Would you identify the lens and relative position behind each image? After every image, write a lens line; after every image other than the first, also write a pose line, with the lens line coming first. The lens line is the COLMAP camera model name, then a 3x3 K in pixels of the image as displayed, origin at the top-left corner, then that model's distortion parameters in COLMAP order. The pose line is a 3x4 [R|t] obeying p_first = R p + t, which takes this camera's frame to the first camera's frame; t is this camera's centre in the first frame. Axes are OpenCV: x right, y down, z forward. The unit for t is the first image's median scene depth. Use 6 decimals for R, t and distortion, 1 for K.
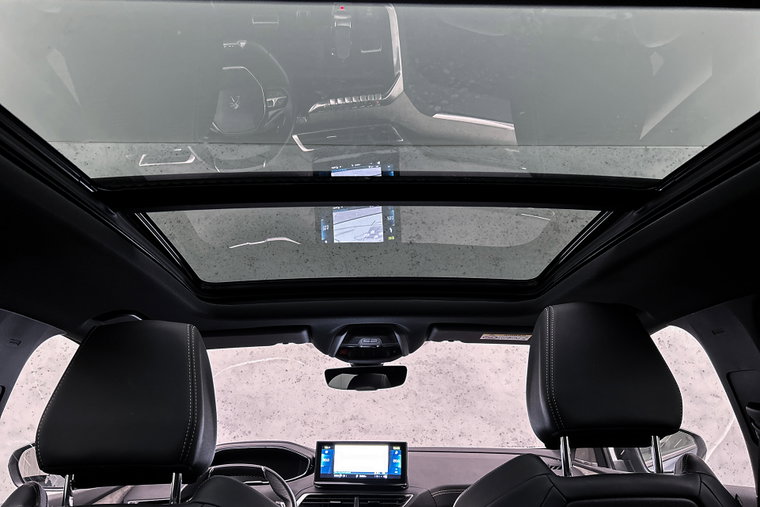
lens RADIAL K [[577.9, 0, 383.6], [0, 577.9, 254.1], [0, 0, 1]] dist [0.047437, -0.056070]
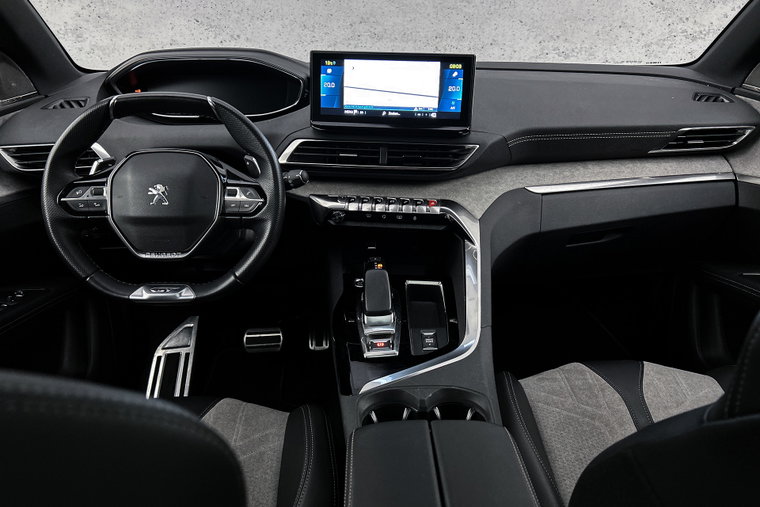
lens RADIAL K [[577.9, 0, 385.5], [0, 577.9, 257.7], [0, 0, 1]] dist [0.047437, -0.056070]
pose [[0.999885, 0.014805, -0.003317, -0.039704], [-0.009707, 0.792237, 0.610136, 0.141956], [0.011661, -0.610033, 0.792290, 0.449756]]
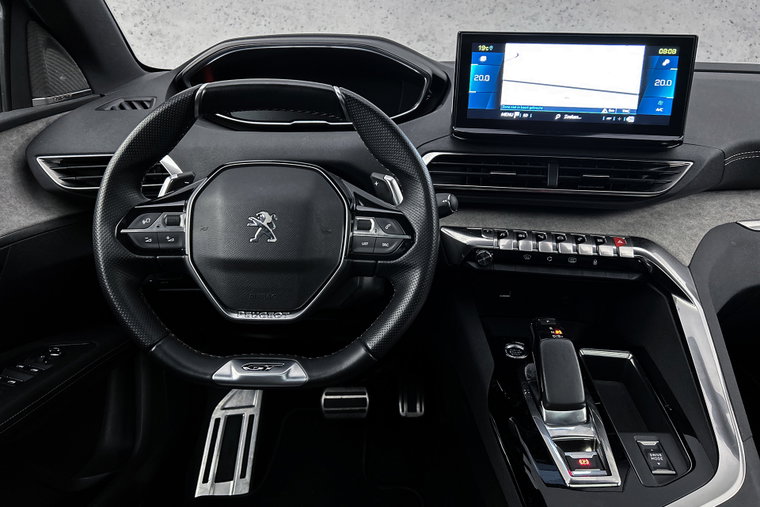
lens RADIAL K [[577.9, 0, 385.2], [0, 577.9, 249.0], [0, 0, 1]] dist [0.047437, -0.056070]
pose [[0.997817, 0.035531, -0.055664, -0.140682], [0.002159, 0.824916, 0.565252, 0.221660], [0.066003, -0.564138, 0.823038, 0.588580]]
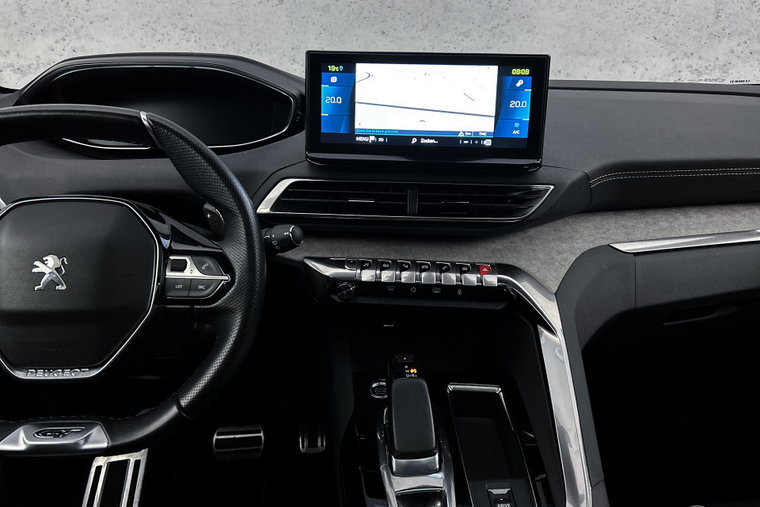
lens RADIAL K [[577.9, 0, 386.0], [0, 577.9, 249.2], [0, 0, 1]] dist [0.047437, -0.056070]
pose [[0.999827, 0.007708, 0.016949, -0.070035], [-0.015708, 0.837945, 0.545528, 0.226773], [-0.009997, -0.545700, 0.837921, 0.622779]]
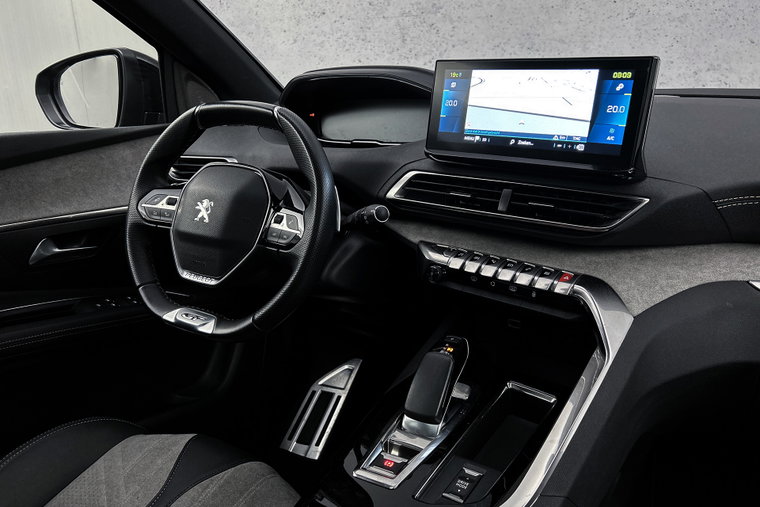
lens RADIAL K [[577.9, 0, 382.7], [0, 577.9, 254.7], [0, 0, 1]] dist [0.047437, -0.056070]
pose [[0.823055, 0.166648, -0.542963, 0.114302], [0.147478, 0.860487, 0.487660, 0.233128], [0.548480, -0.481446, 0.683652, 0.621189]]
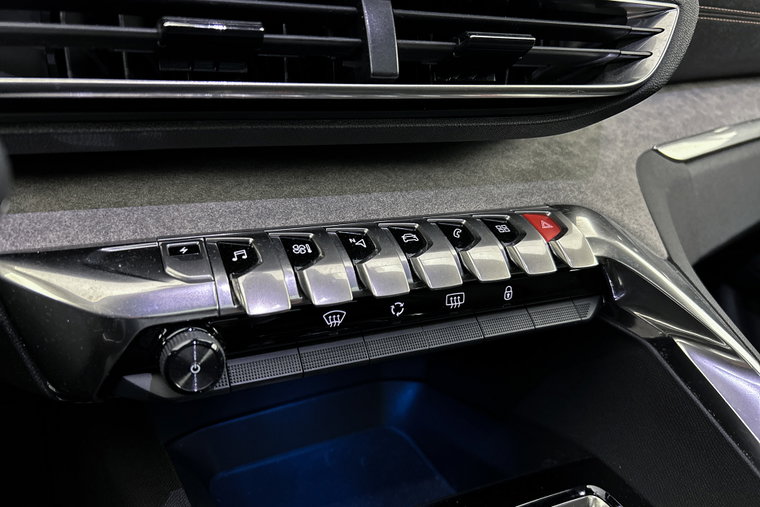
lens RADIAL K [[577.9, 0, 377.5], [0, 577.9, 252.8], [0, 0, 1]] dist [0.047437, -0.056070]
pose [[0.848248, -0.138321, 0.511216, -0.116197], [-0.224998, 0.779720, 0.584305, 0.379240], [-0.479427, -0.610658, 0.630274, 0.867076]]
